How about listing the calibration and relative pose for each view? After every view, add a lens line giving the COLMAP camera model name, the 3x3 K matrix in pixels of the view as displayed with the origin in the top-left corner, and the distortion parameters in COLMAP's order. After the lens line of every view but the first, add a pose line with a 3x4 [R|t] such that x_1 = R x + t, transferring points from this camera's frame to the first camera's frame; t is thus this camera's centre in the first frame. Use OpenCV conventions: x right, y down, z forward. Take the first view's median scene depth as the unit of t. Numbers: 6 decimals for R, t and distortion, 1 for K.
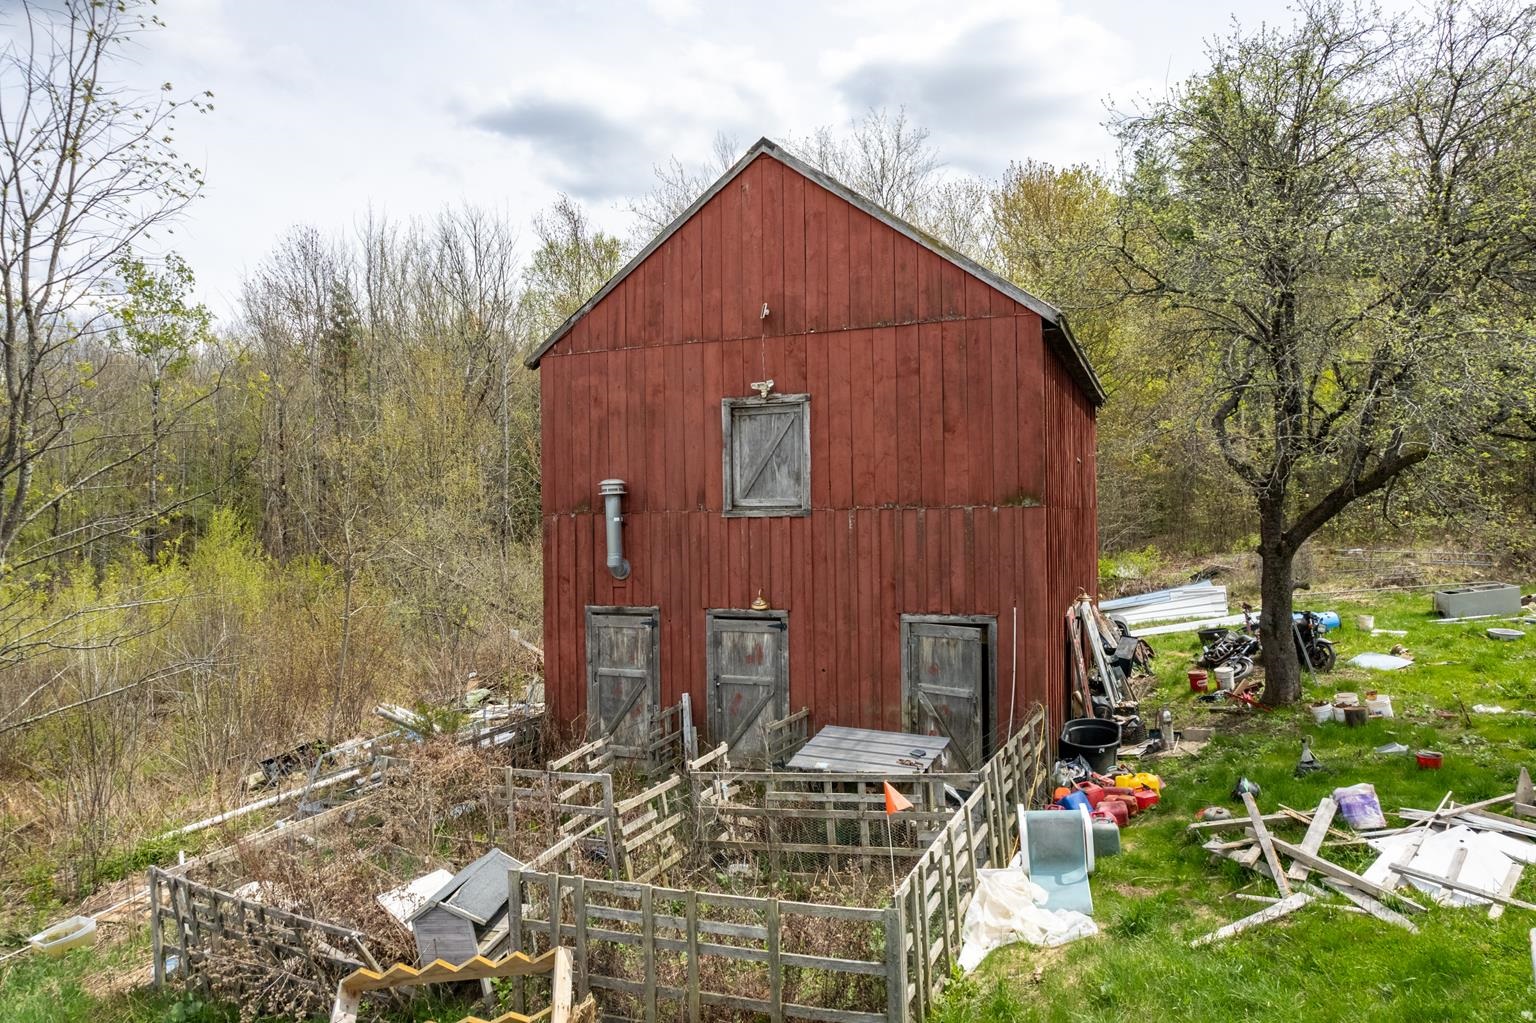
lens RADIAL K [[985.8, 0, 790.6], [0, 985.8, 505.8], [0, 0, 1]] dist [-0.071838, 0.068392]
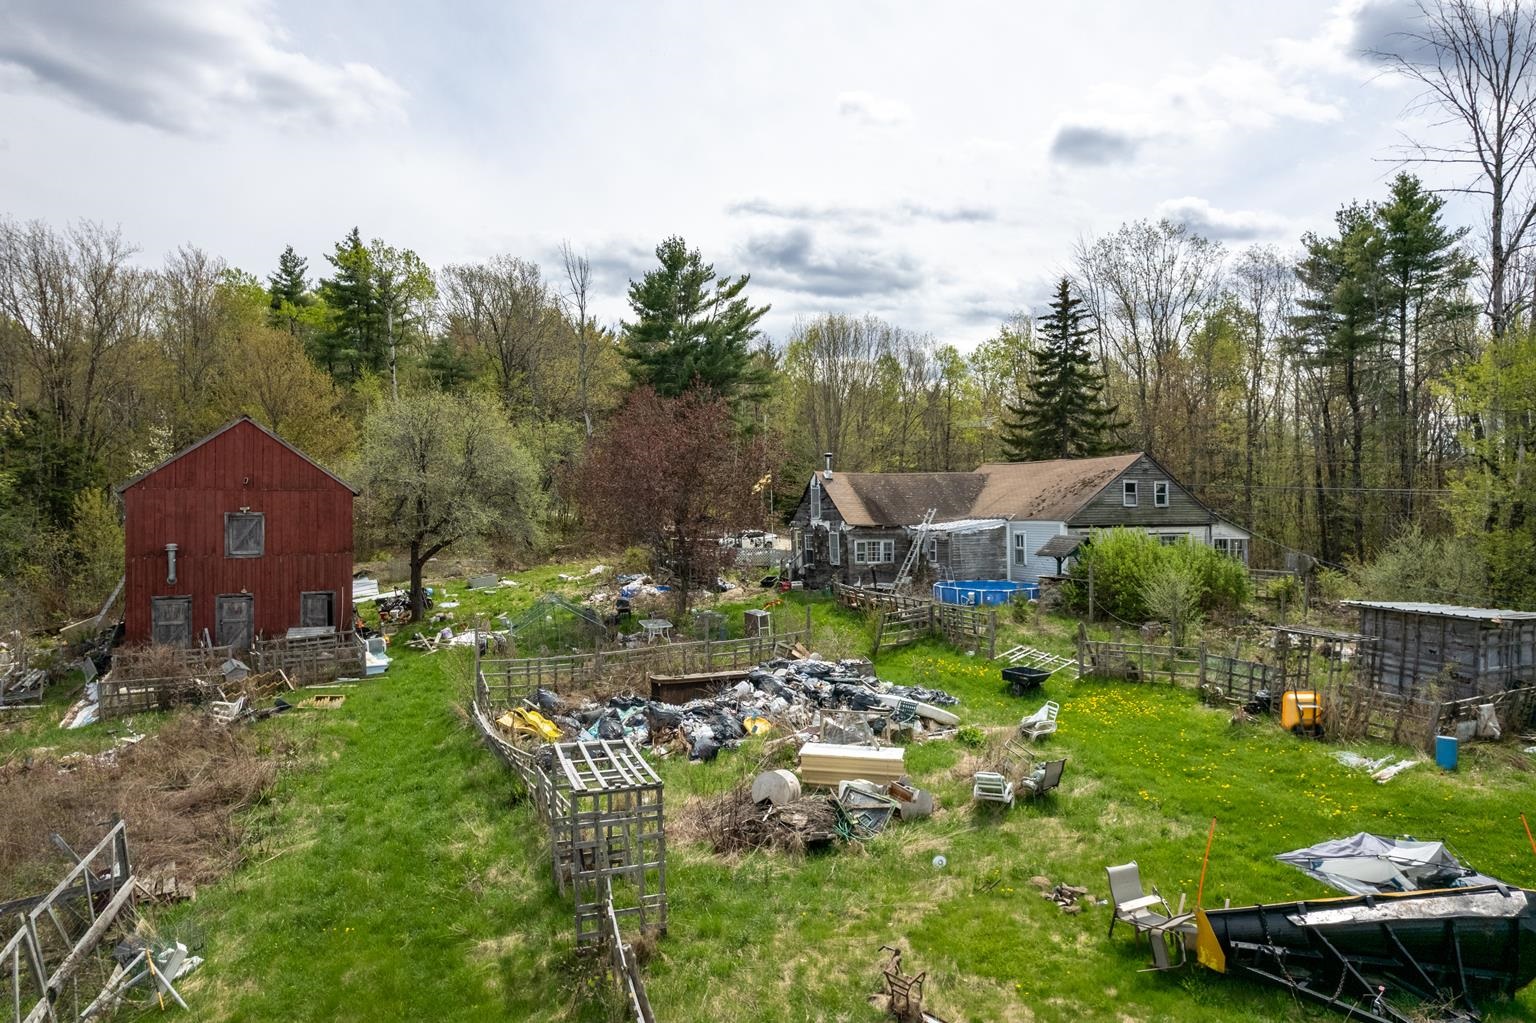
lens RADIAL K [[985.8, 0, 754.3], [0, 985.8, 514.6], [0, 0, 1]] dist [-0.071838, 0.068392]
pose [[0.651277, 0.008124, 0.758796, -1.099264], [-0.013979, 0.999901, 0.001292, -0.126768], [-0.758711, -0.011448, 0.651327, -1.716644]]
